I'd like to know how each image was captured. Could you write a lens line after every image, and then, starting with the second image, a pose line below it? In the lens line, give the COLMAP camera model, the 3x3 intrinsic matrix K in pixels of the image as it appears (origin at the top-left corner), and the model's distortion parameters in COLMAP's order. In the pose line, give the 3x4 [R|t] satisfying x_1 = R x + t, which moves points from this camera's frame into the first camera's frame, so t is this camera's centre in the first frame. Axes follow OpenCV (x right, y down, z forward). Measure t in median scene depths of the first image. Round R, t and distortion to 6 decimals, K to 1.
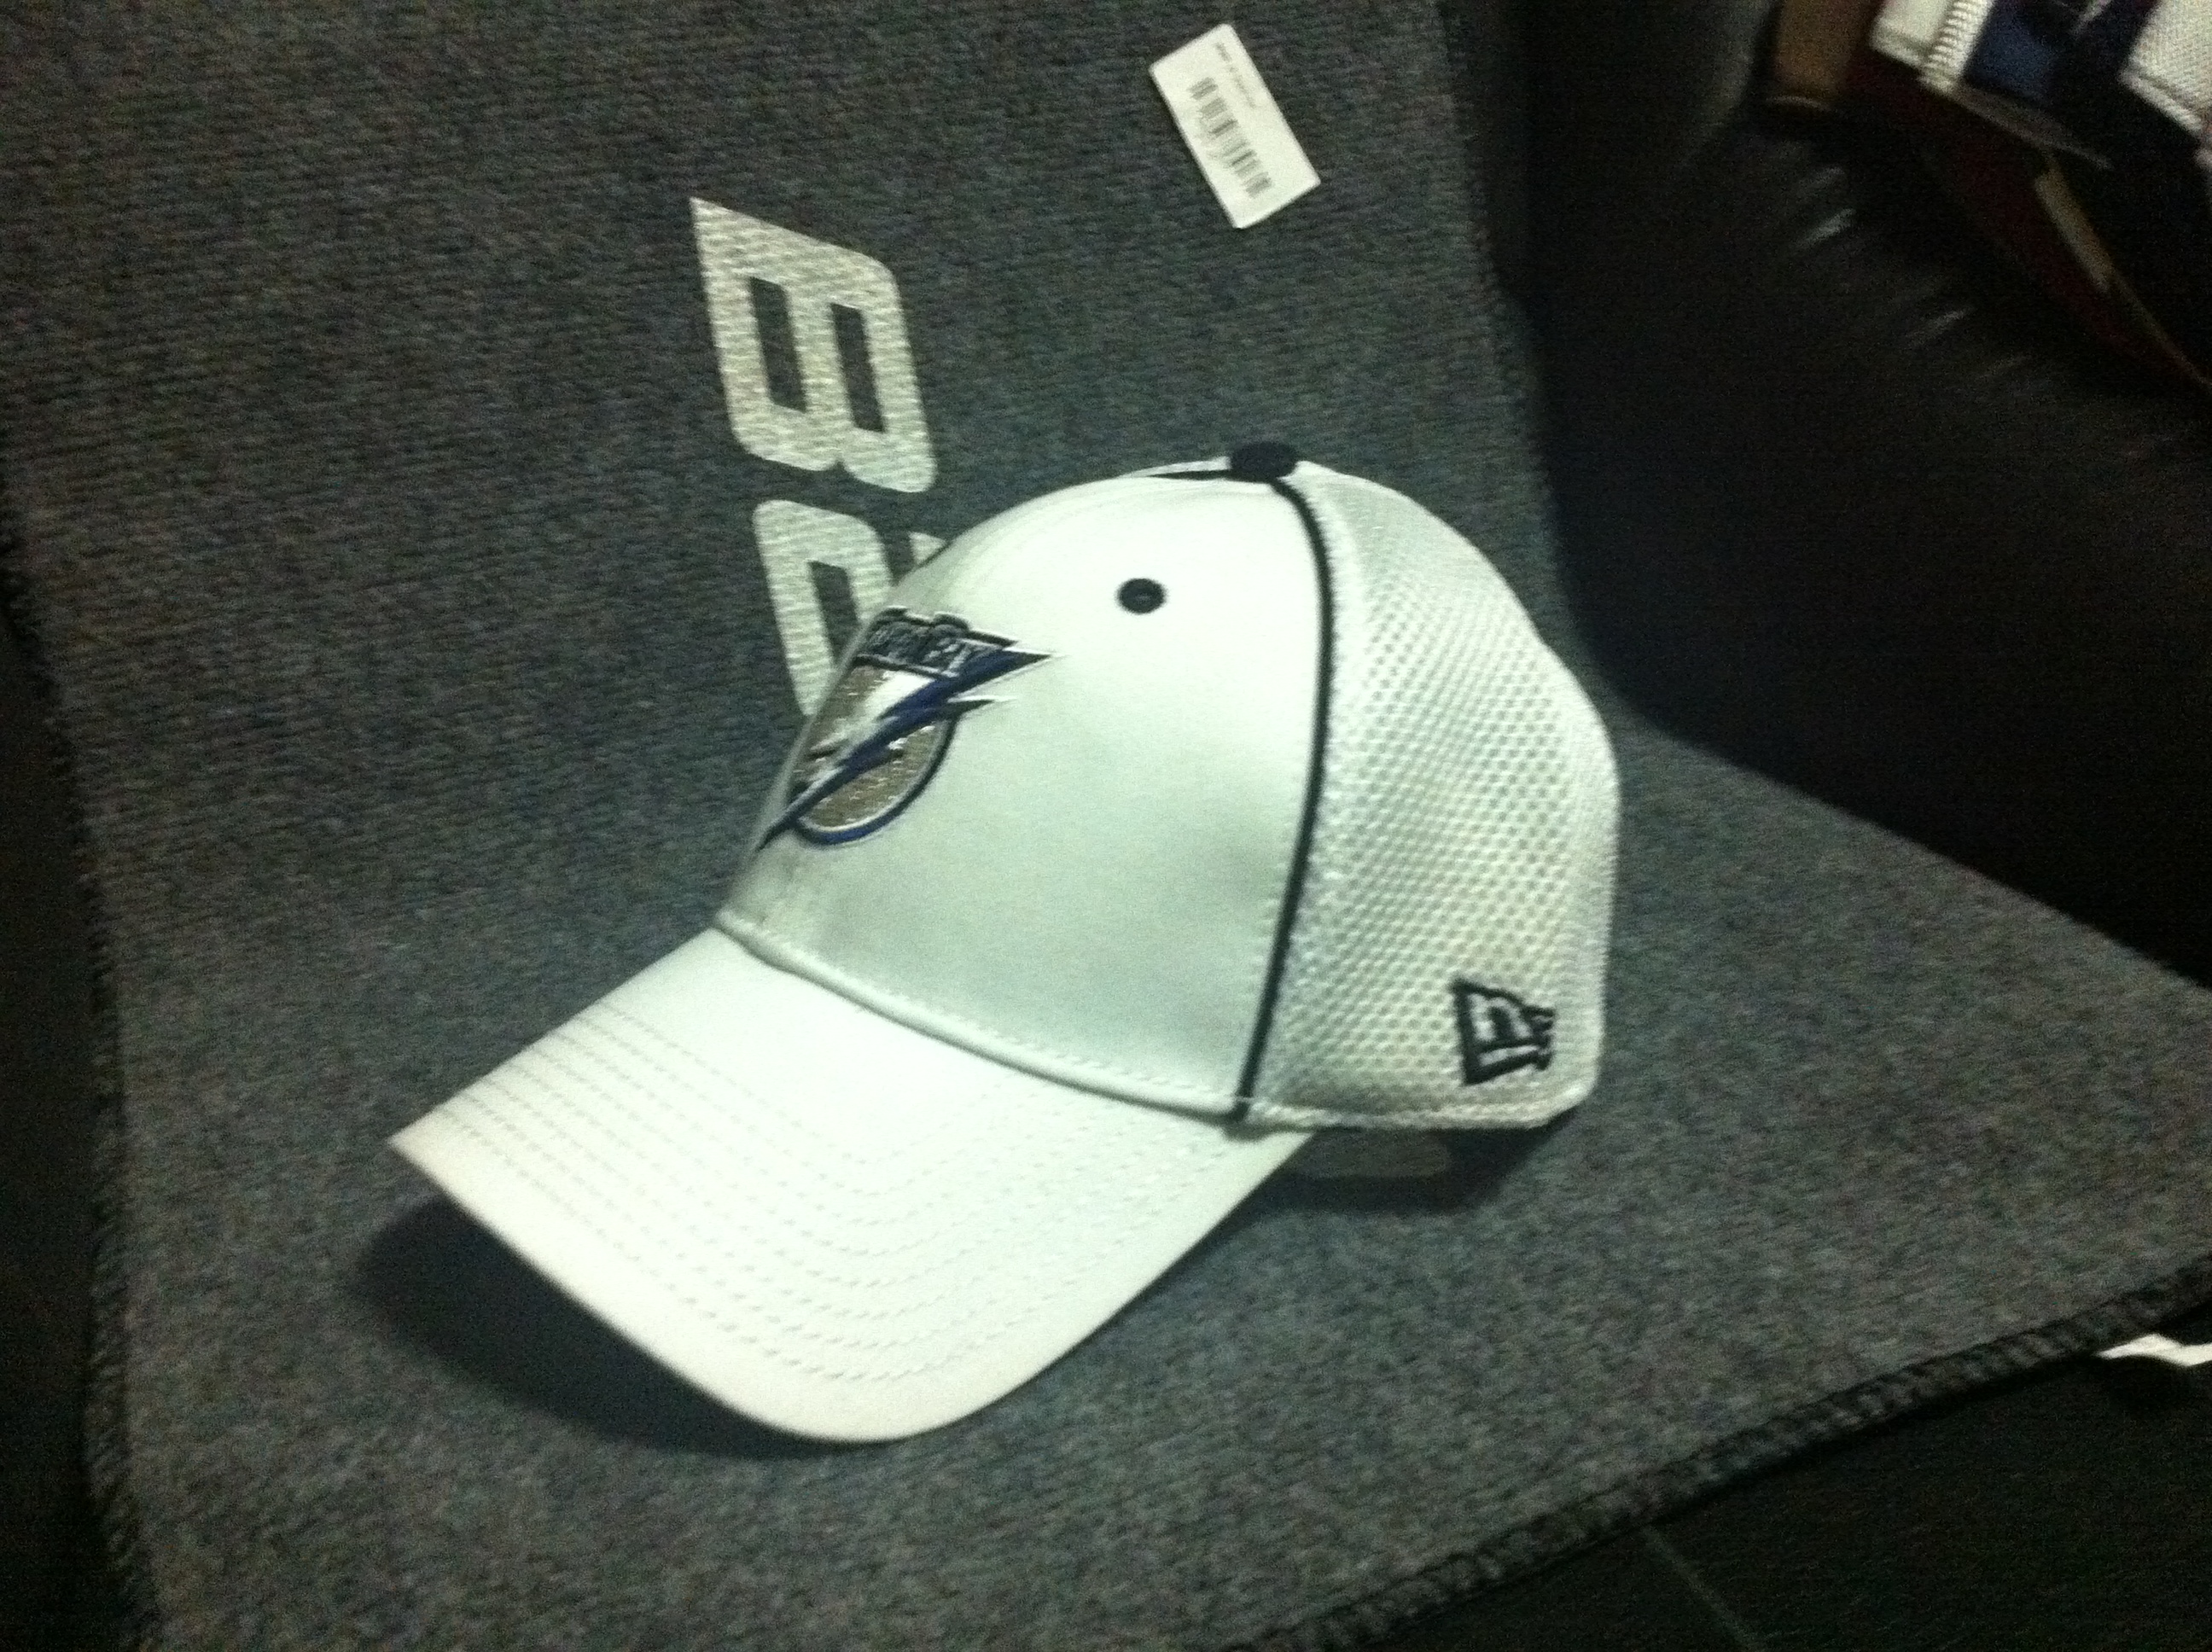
lens RADIAL K [[2159.0, 0, 1119.3], [0, 2159.0, 830.1], [0, 0, 1]] dist [0.087155, -0.328110]
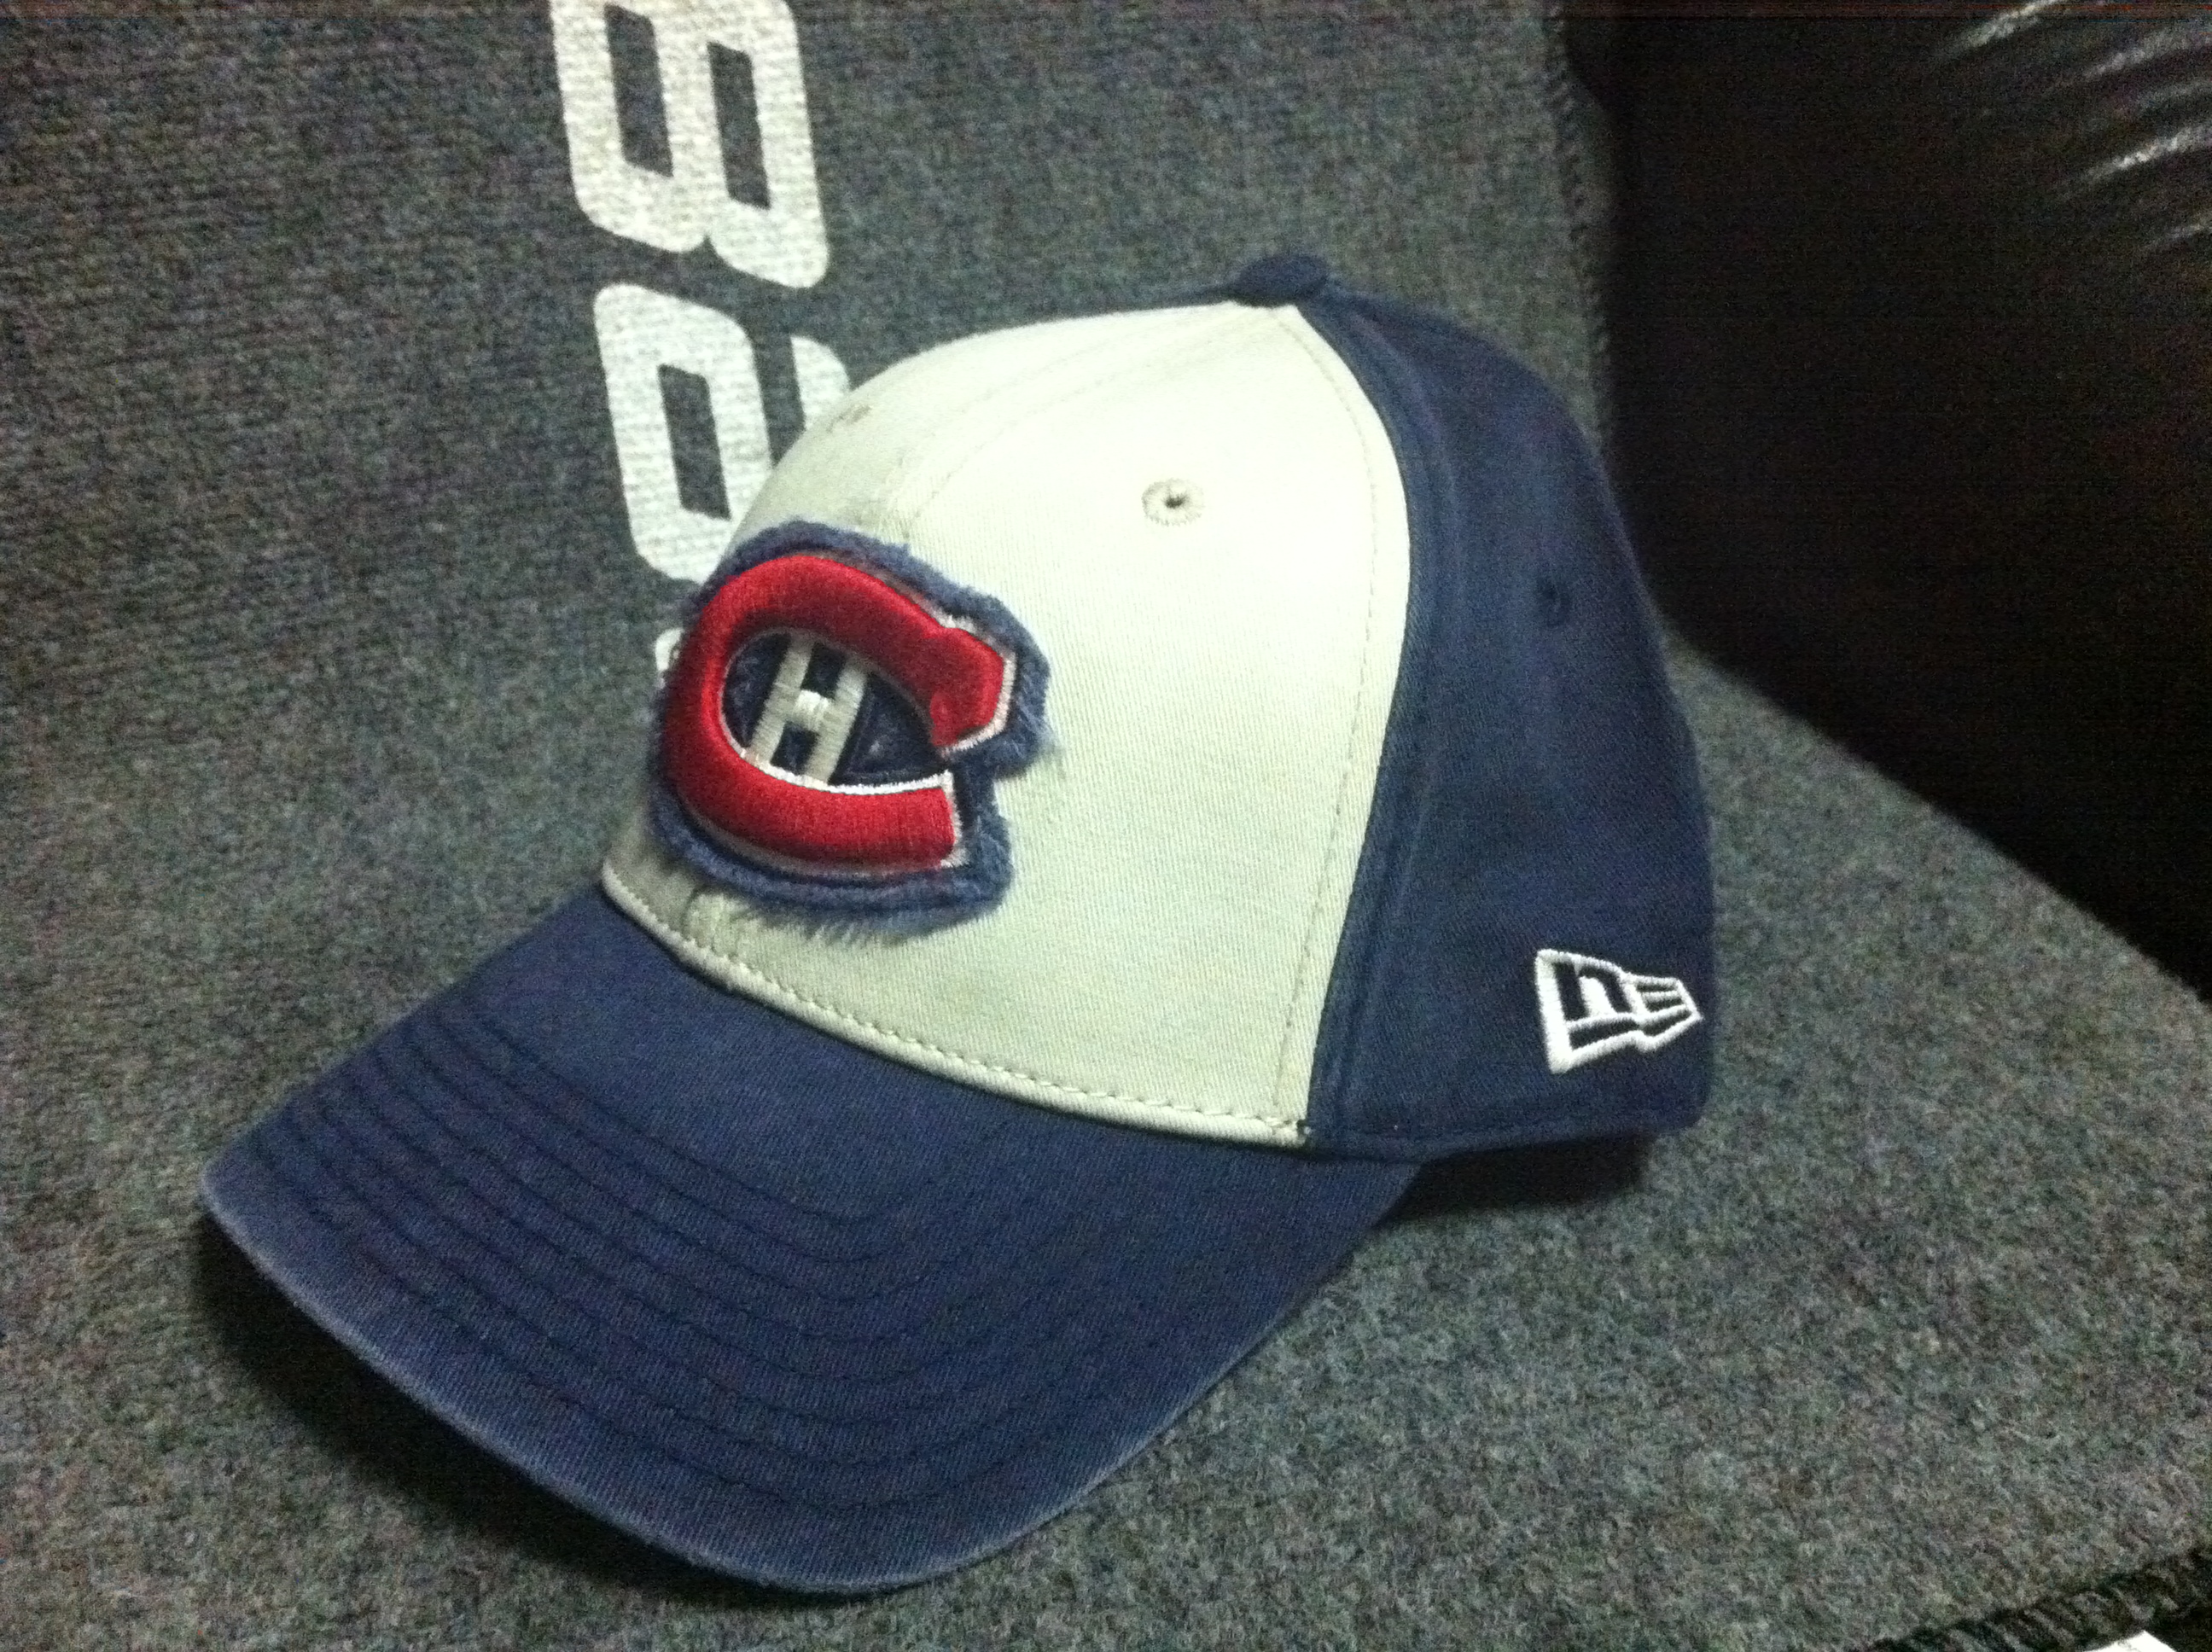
lens RADIAL K [[2143.7, 0, 1164.9], [0, 2143.7, 828.0], [0, 0, 1]] dist [0.054741, -0.250490]
pose [[0.994162, 0.089144, -0.060791, 0.118314], [-0.082420, 0.991014, 0.105350, -0.055248], [0.069636, -0.099725, 0.992575, 0.204062]]
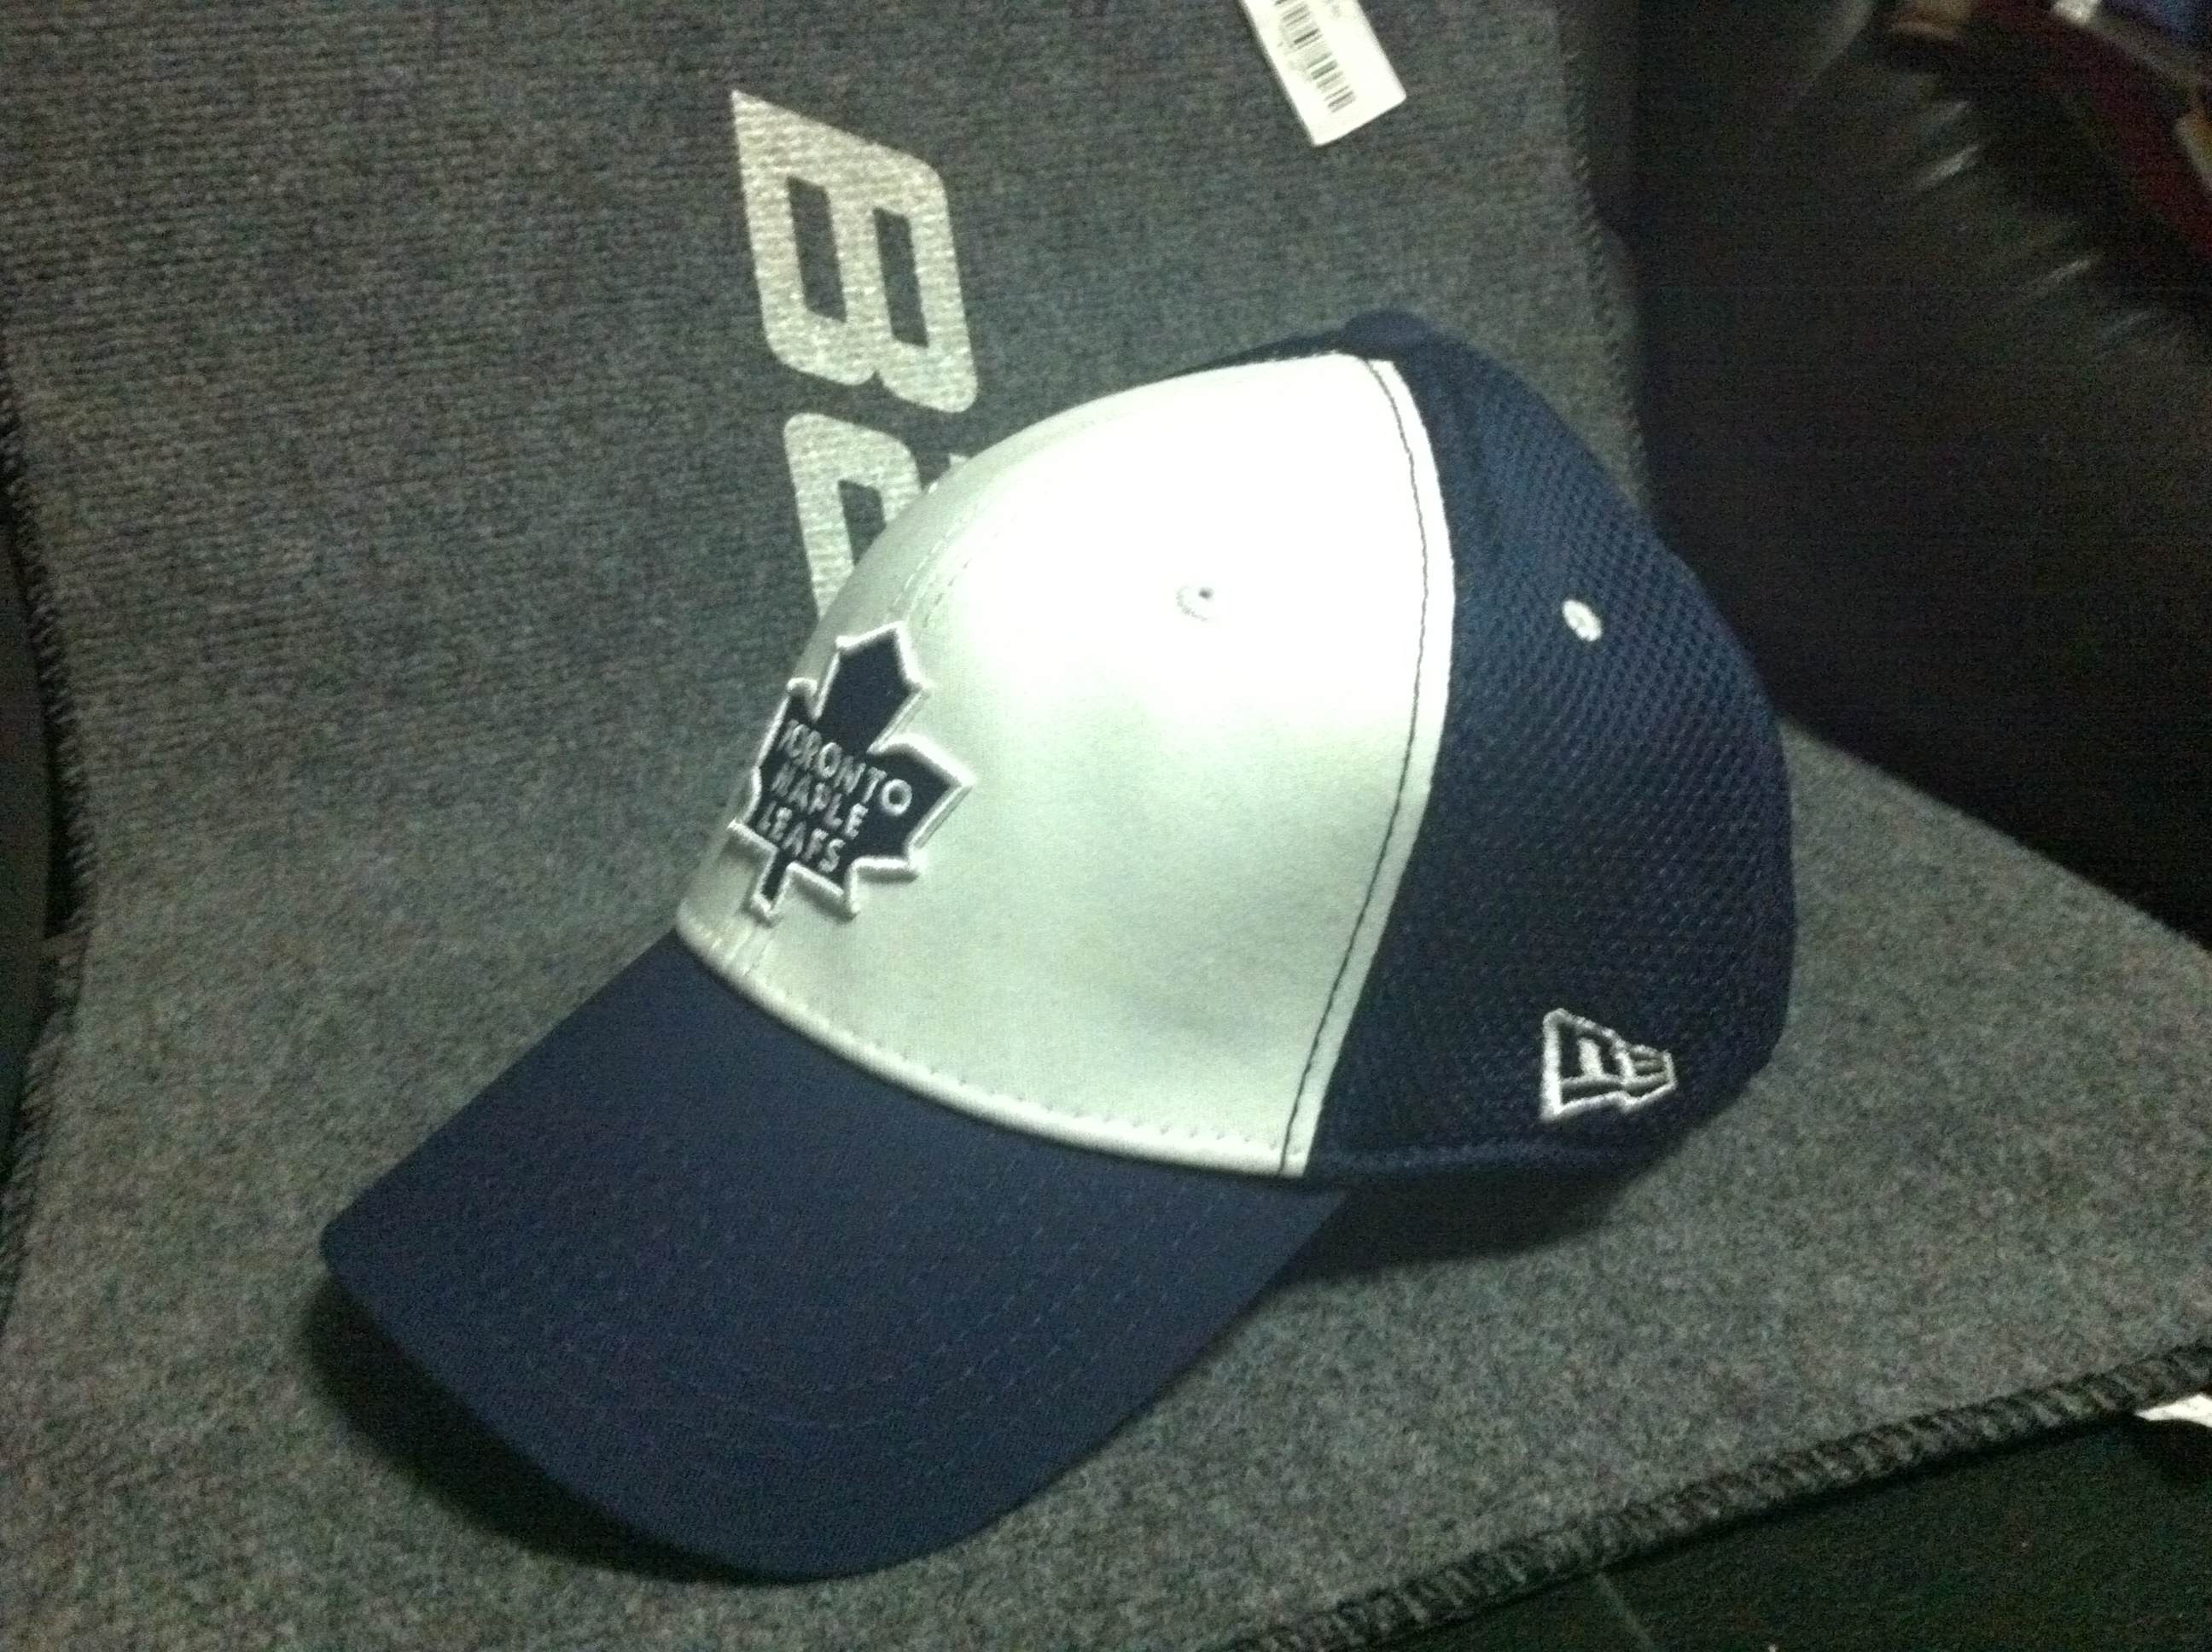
lens RADIAL K [[2159.0, 0, 1119.3], [0, 2159.0, 830.1], [0, 0, 1]] dist [0.087155, -0.328110]
pose [[0.996530, 0.052758, -0.064373, 0.052411], [-0.051273, 0.998384, 0.024518, 0.000165], [0.065563, -0.021133, 0.997625, 0.057867]]
